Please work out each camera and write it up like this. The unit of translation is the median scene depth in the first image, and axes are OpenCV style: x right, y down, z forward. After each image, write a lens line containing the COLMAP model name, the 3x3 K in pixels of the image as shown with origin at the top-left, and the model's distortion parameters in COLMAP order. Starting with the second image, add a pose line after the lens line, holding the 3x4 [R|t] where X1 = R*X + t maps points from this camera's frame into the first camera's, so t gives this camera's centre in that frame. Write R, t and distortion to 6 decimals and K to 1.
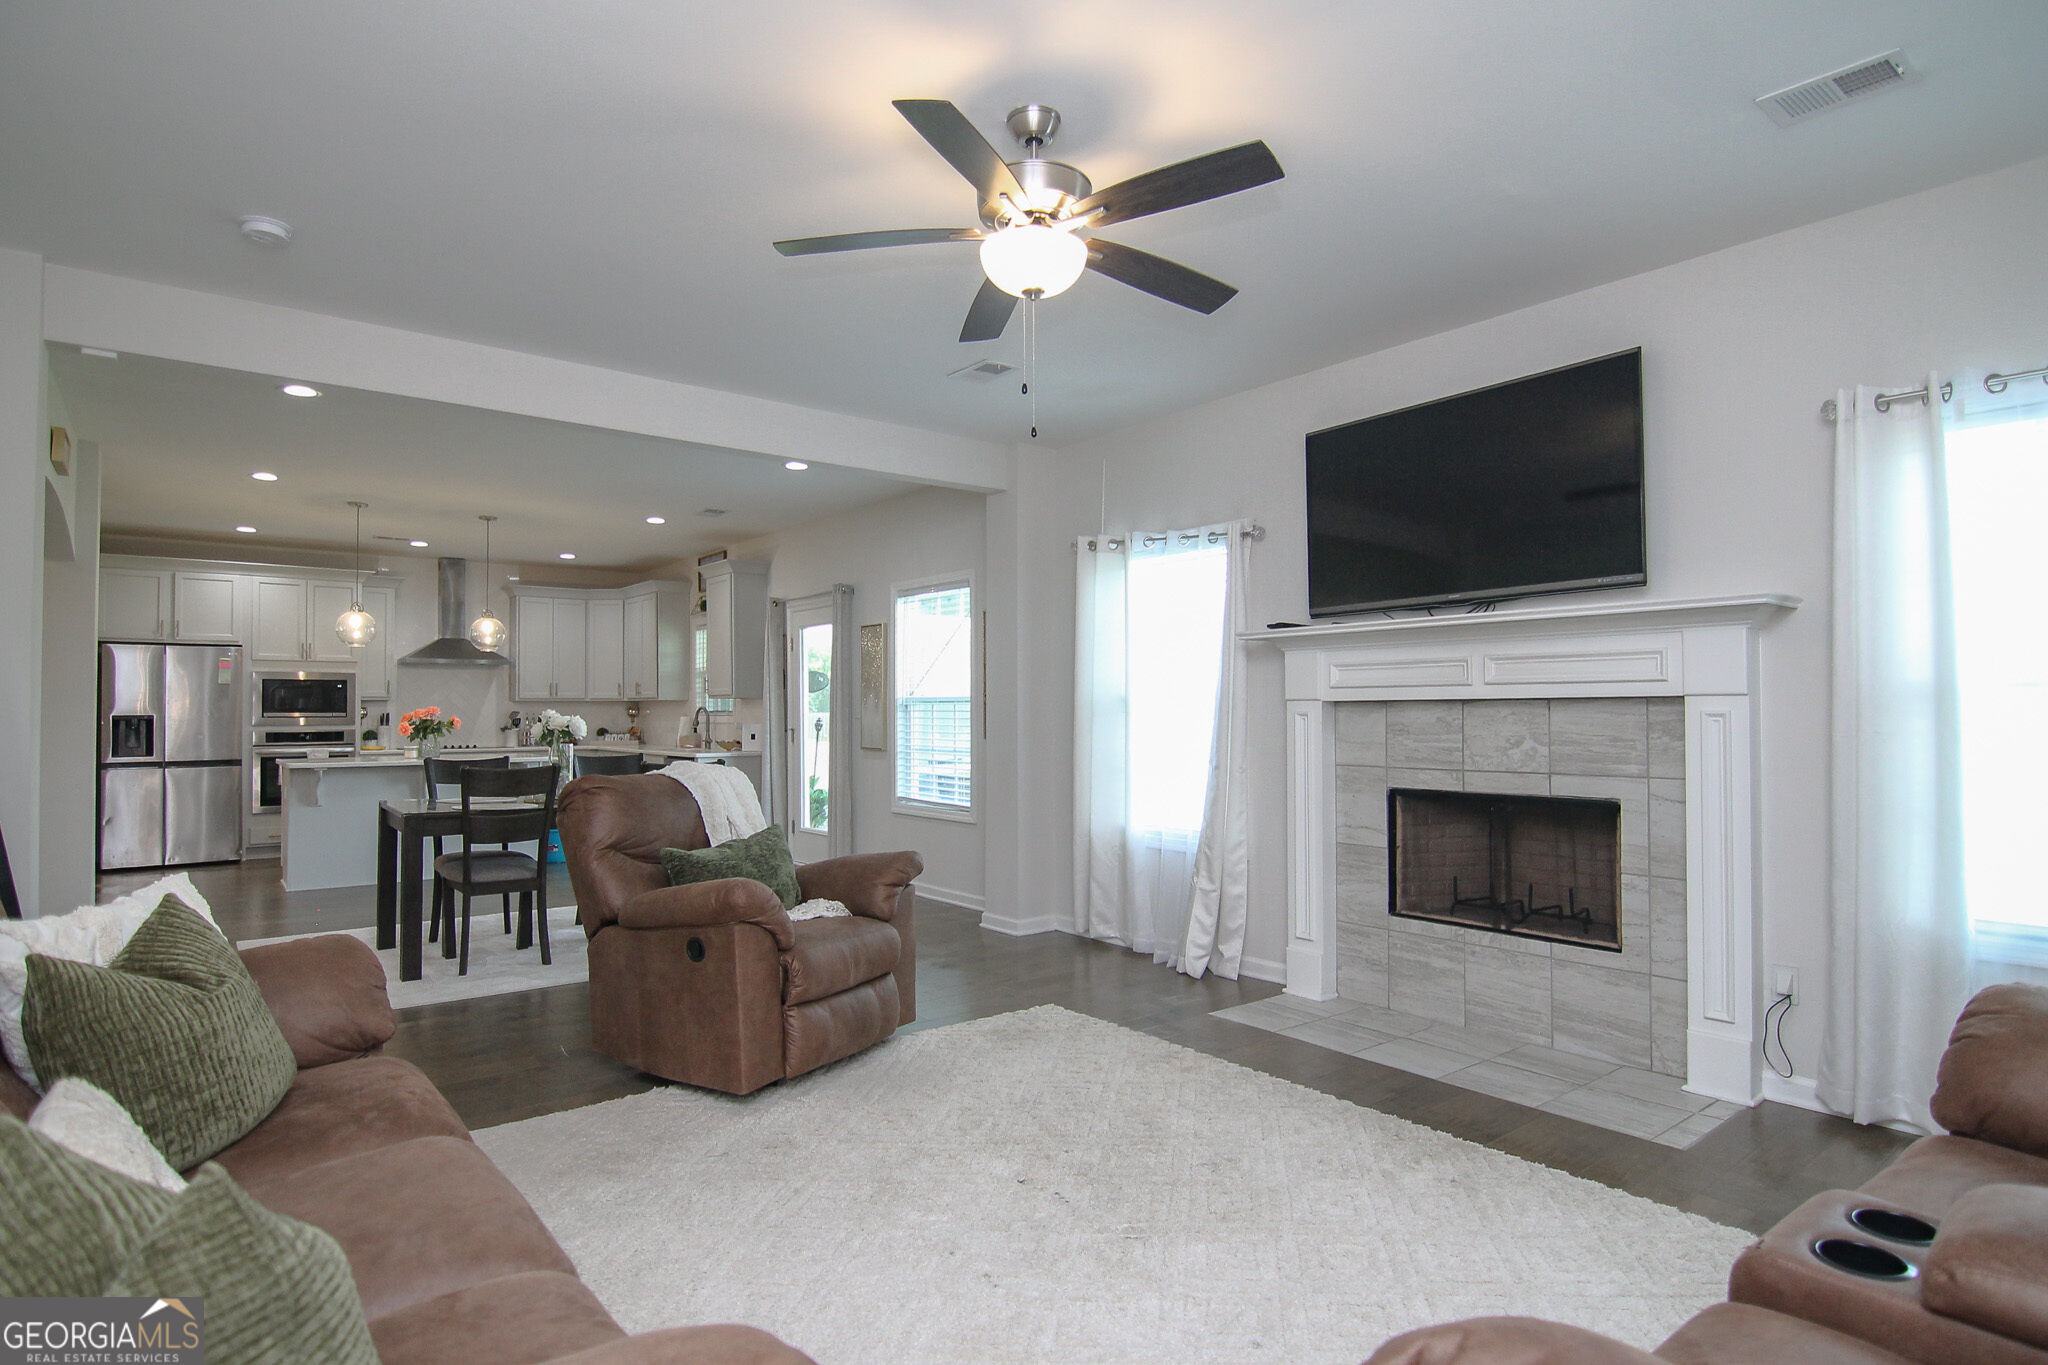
lens RADIAL K [[1071.6, 0, 1008.1], [0, 1071.6, 677.5], [0, 0, 1]] dist [-0.000551, -0.000662]
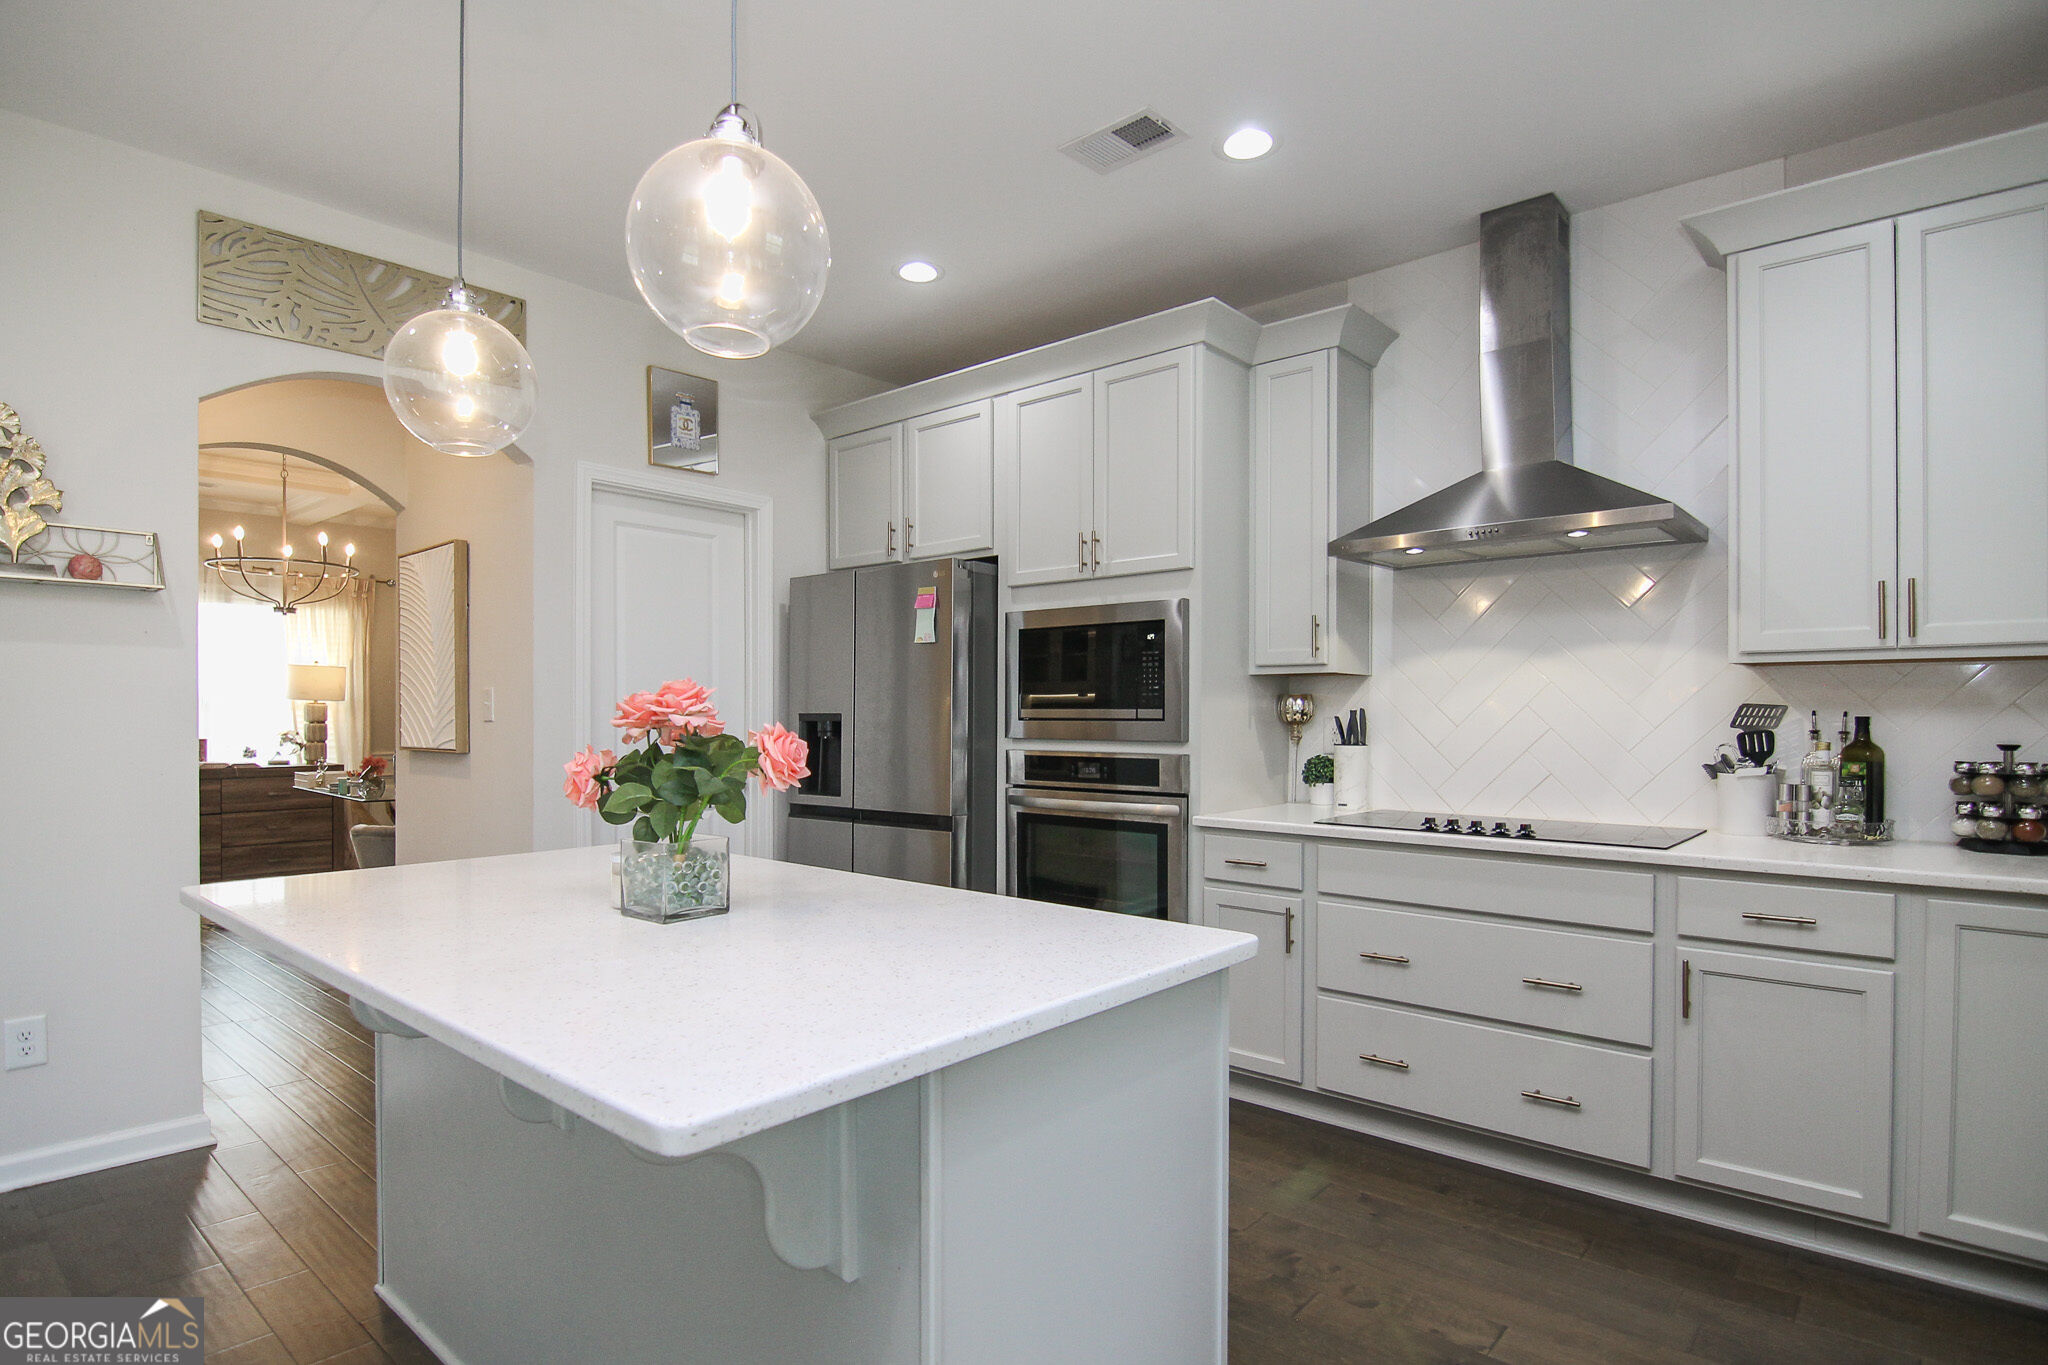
lens RADIAL K [[1071.0, 0, 1024.3], [0, 1071.0, 711.5], [0, 0, 1]] dist [0.000053, -0.000558]
pose [[0.188101, 0.002464, -0.982147, -0.590850], [0.031261, 0.999475, 0.008494, 0.064109], [0.981652, -0.032301, 0.187926, 1.948711]]
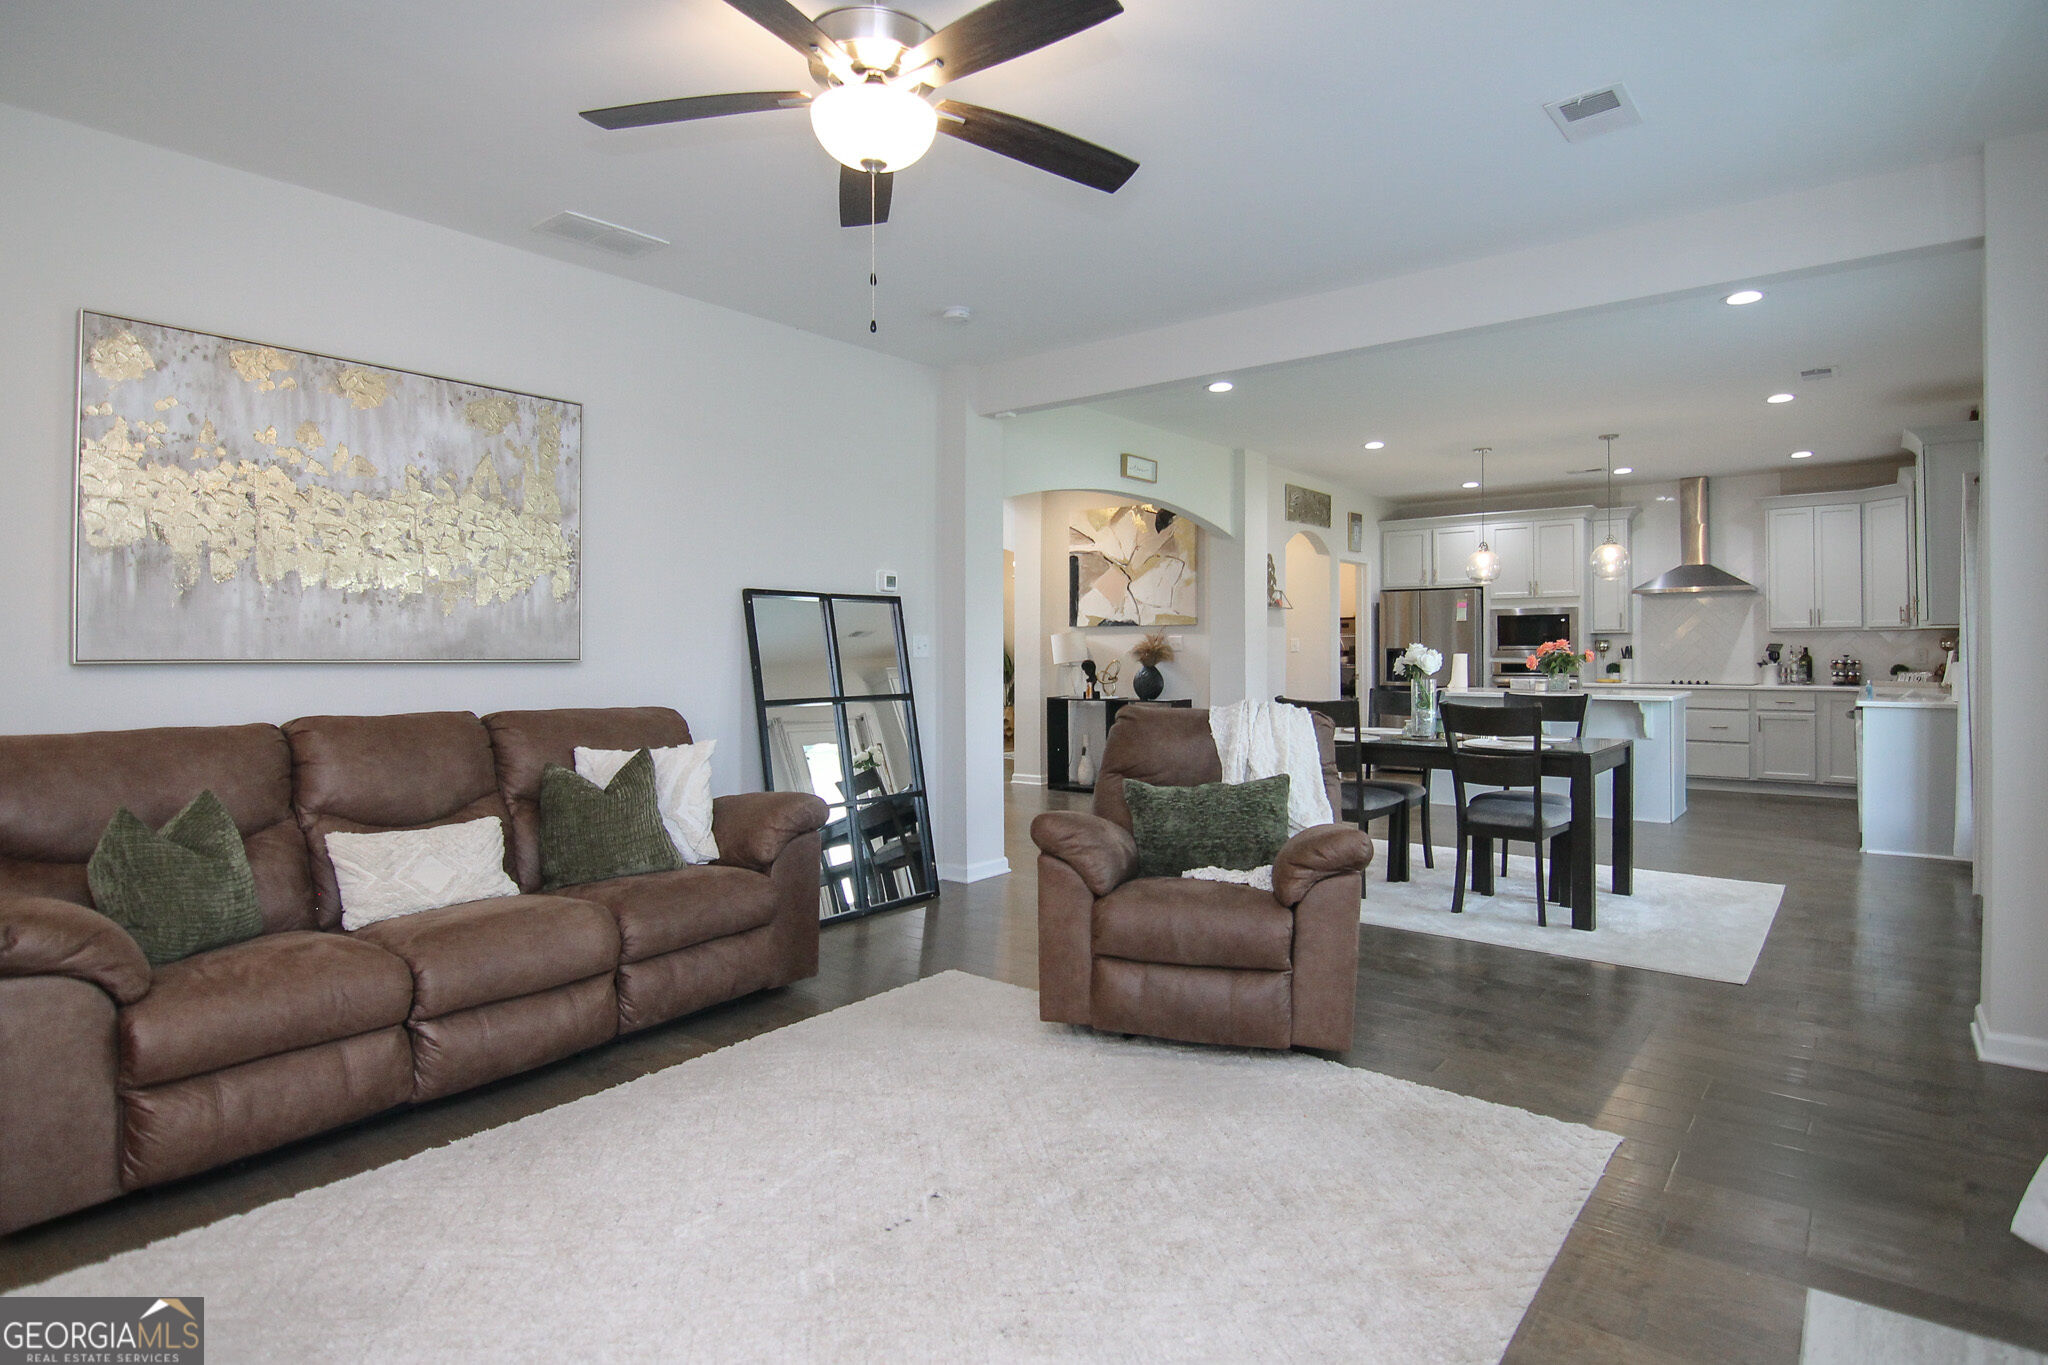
lens RADIAL K [[1066.3, 0, 1055.9], [0, 1066.3, 634.8], [0, 0, 1]] dist [-0.002024, -0.000348]
pose [[0.253341, -0.010107, -0.967324, 0.556181], [0.033853, 0.999426, -0.001576, 0.016195], [0.966784, -0.032348, 0.253538, 0.571588]]
